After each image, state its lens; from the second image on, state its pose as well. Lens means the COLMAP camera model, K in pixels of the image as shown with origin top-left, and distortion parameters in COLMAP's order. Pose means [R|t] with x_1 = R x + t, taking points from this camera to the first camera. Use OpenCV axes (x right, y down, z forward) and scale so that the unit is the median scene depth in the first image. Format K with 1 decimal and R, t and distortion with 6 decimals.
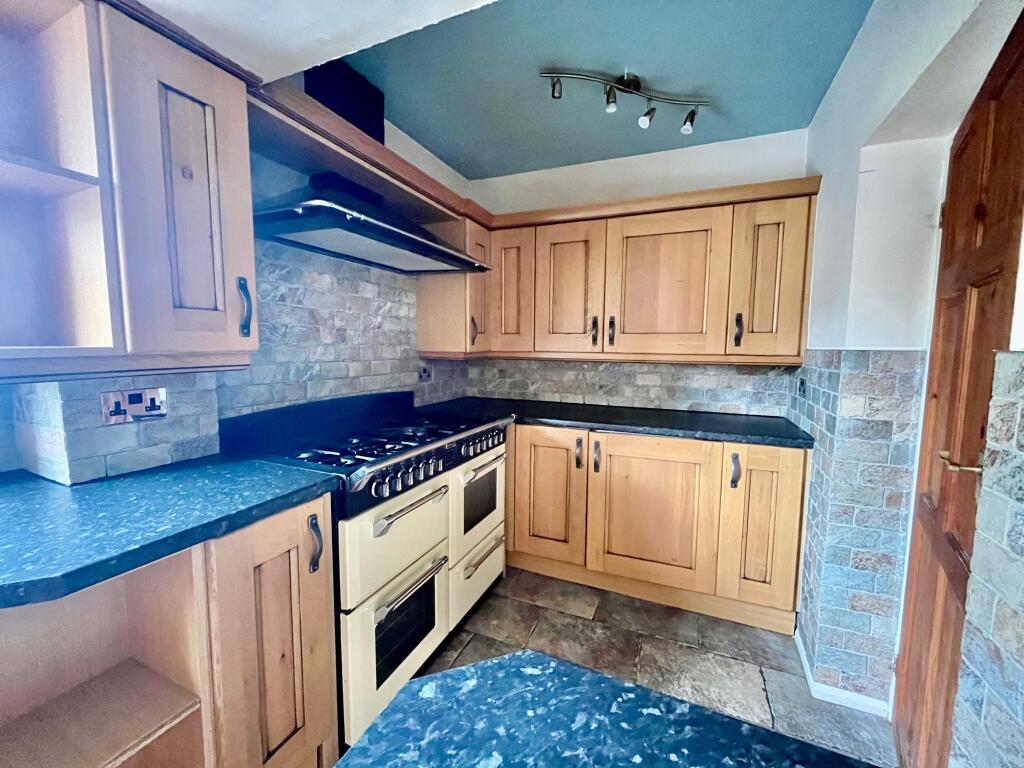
lens RADIAL K [[415.6, 0, 512.0], [0, 415.6, 384.0], [0, 0, 1]] dist [-0.001158, -0.000231]
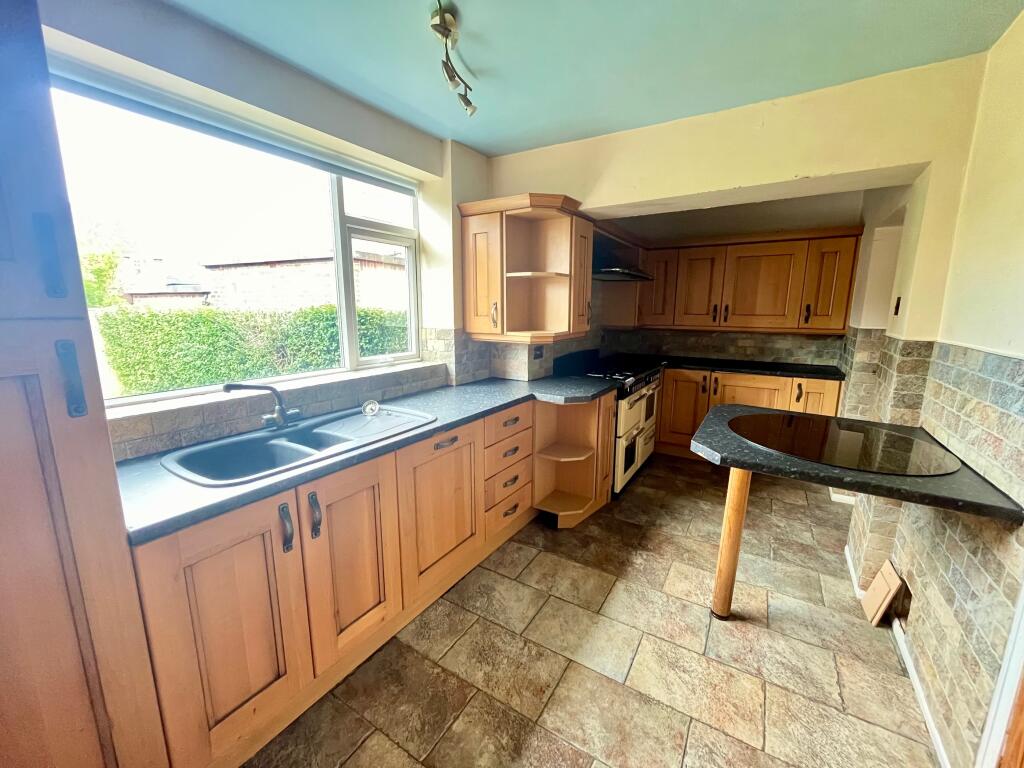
lens RADIAL K [[415.6, 0, 512.0], [0, 415.6, 384.0], [0, 0, 1]] dist [-0.001158, -0.000231]
pose [[0.989338, 0.019583, -0.144317, -0.381065], [-0.006381, 0.995796, 0.091382, 0.008483], [0.145500, -0.089486, 0.985303, -0.832860]]
